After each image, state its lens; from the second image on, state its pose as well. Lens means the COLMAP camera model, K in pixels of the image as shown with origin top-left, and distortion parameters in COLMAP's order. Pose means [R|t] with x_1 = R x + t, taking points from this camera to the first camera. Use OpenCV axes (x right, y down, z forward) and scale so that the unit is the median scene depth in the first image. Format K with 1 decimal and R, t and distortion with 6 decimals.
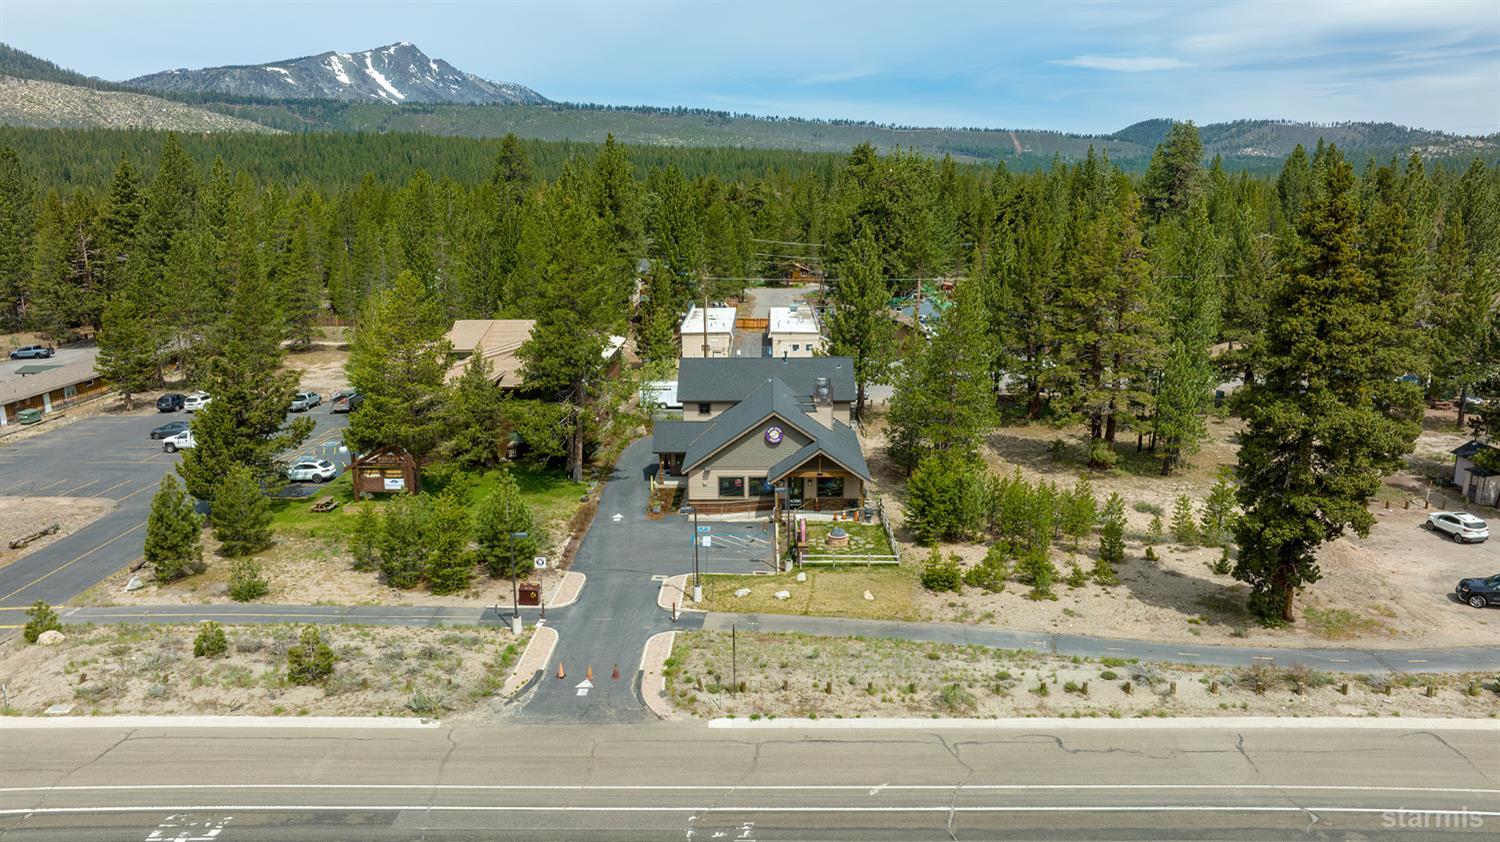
lens RADIAL K [[1083.9, 0, 754.9], [0, 1083.9, 420.8], [0, 0, 1]] dist [-0.039532, 0.077145]
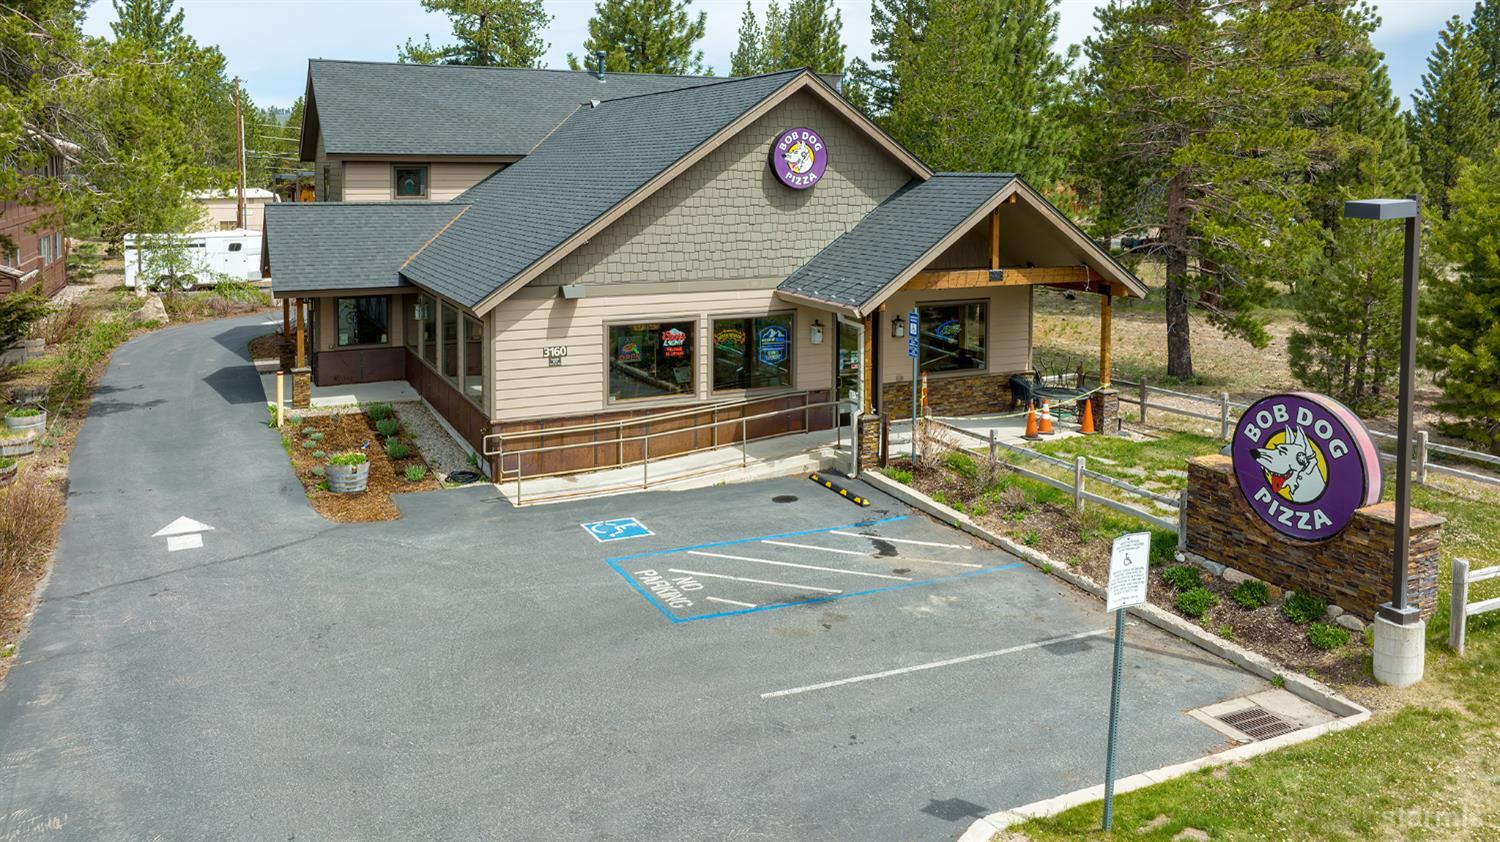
lens RADIAL K [[1074.8, 0, 751.3], [0, 1074.8, 339.0], [0, 0, 1]] dist [-0.001261, 0.005100]
pose [[0.885161, -0.055191, 0.462000, -0.140265], [0.088724, 0.994742, -0.051156, 0.081899], [-0.456747, 0.086271, 0.885403, 0.861417]]
